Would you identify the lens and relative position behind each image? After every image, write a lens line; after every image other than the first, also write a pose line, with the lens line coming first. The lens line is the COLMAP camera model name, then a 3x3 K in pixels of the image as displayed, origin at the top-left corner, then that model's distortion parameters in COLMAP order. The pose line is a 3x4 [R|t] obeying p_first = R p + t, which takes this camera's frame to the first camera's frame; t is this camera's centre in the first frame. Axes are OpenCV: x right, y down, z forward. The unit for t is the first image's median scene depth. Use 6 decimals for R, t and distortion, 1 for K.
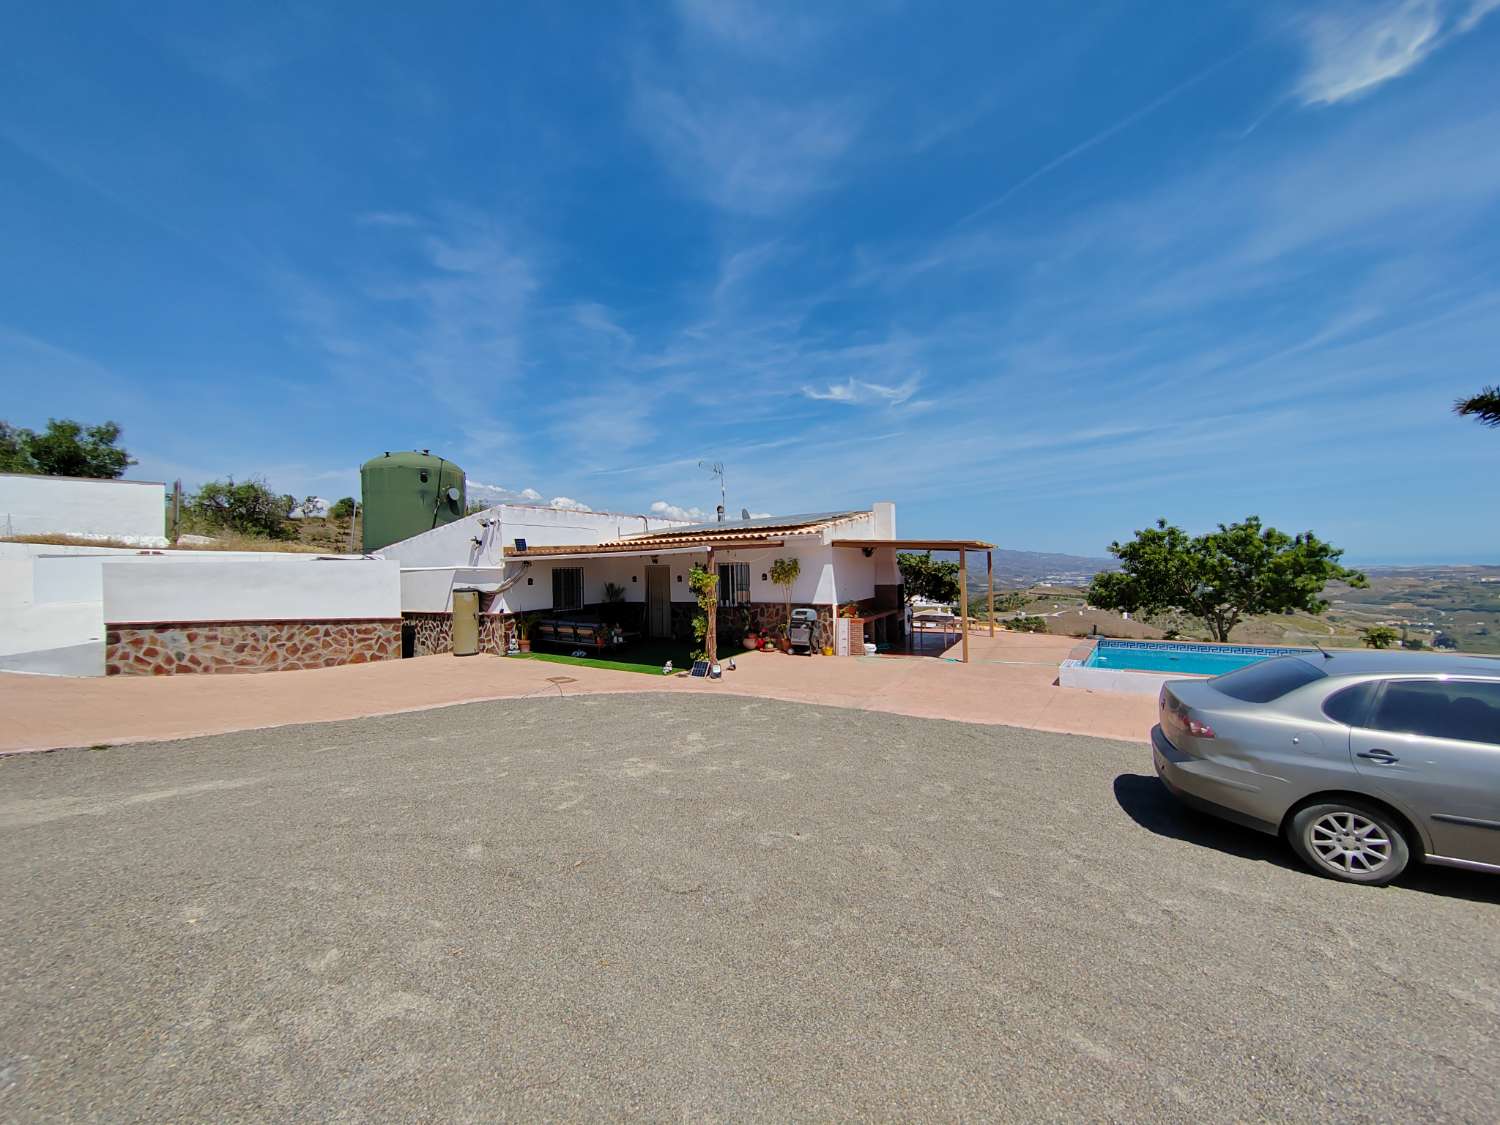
lens RADIAL K [[582.3, 0, 754.9], [0, 582.3, 558.0], [0, 0, 1]] dist [0.014475, 0.000013]
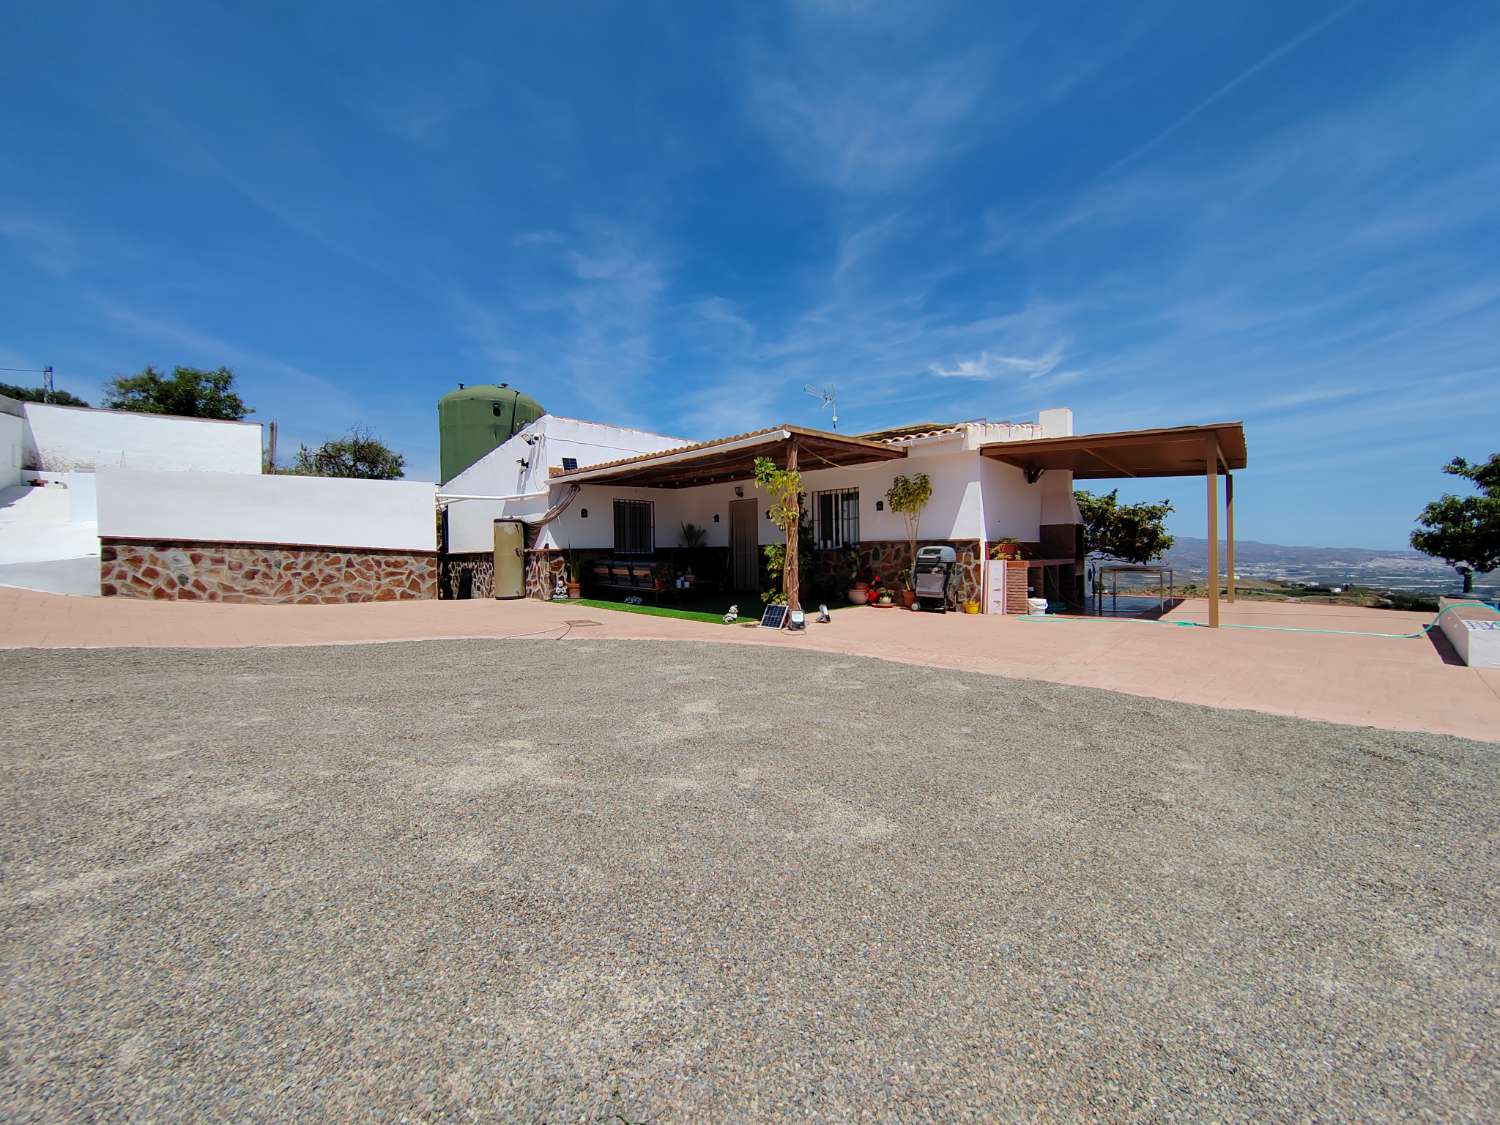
lens RADIAL K [[582.3, 0, 743.1], [0, 582.3, 542.2], [0, 0, 1]] dist [0.014475, 0.000013]
pose [[0.974922, 0.004378, -0.222504, 0.009620], [-0.005328, 0.999979, -0.003669, 0.061644], [0.222483, 0.004762, 0.974925, 0.189794]]
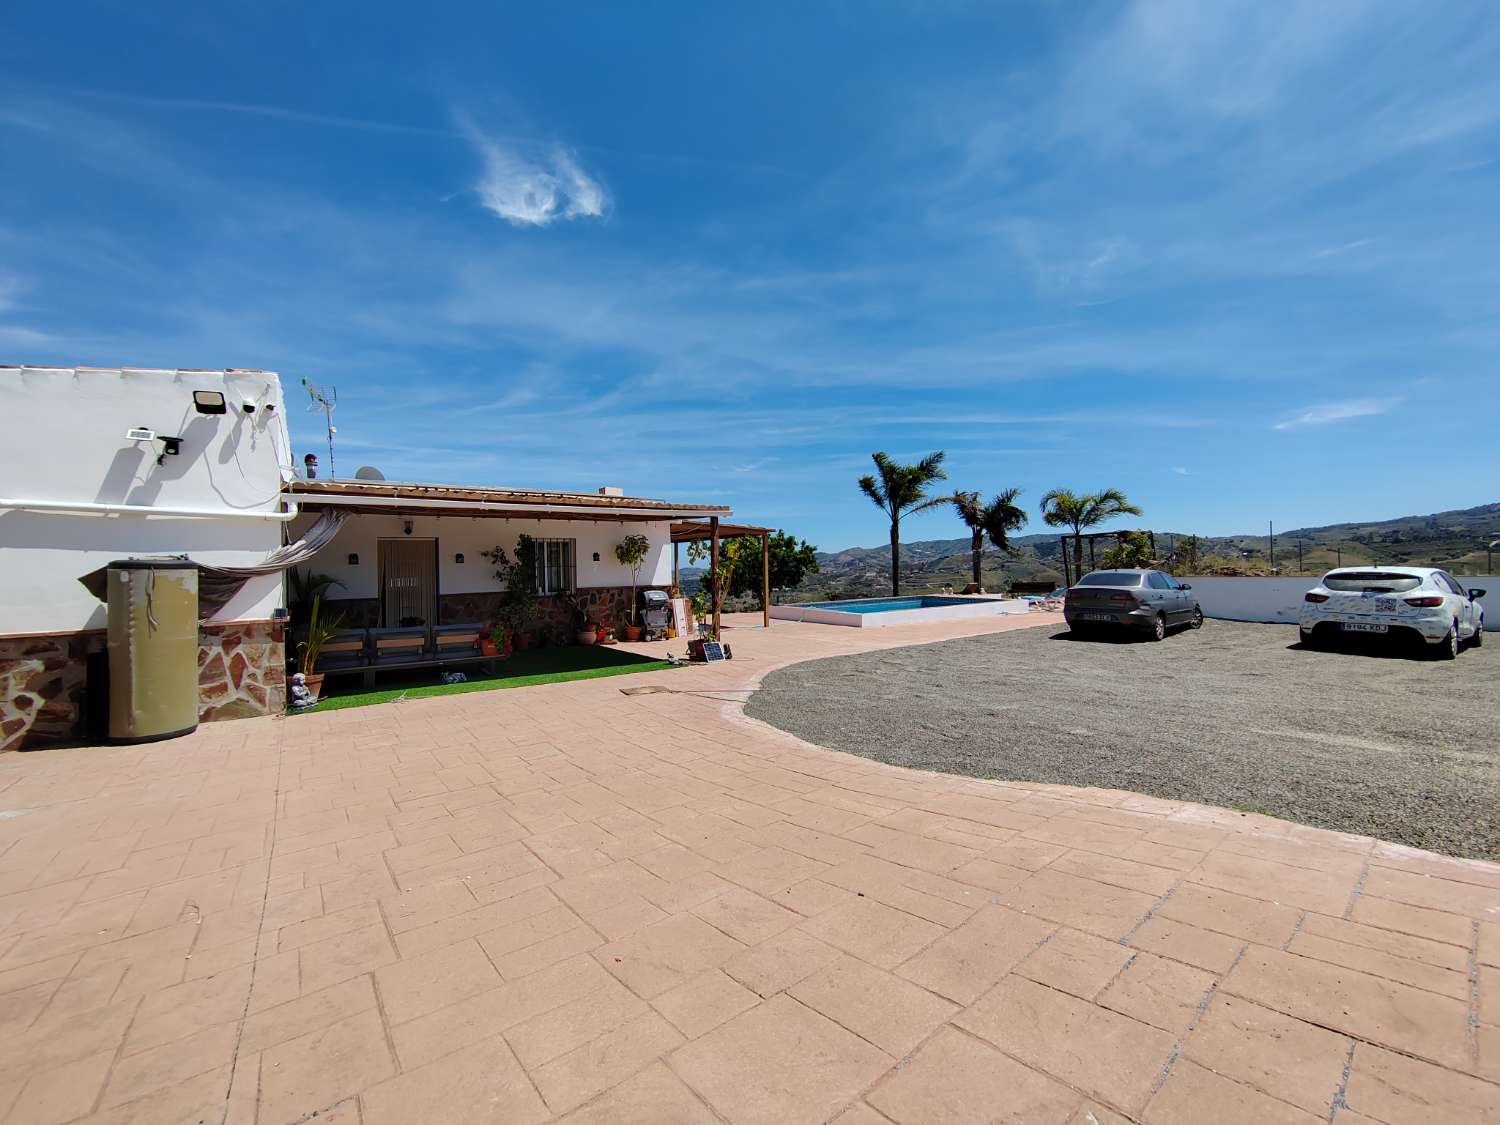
lens RADIAL K [[582.3, 0, 758.0], [0, 582.3, 566.1], [0, 0, 1]] dist [0.014475, 0.000013]
pose [[0.374842, 0.012973, 0.926998, -0.505122], [-0.000663, 0.999906, -0.013725, 0.043311], [-0.927089, 0.004530, 0.374815, 0.353780]]
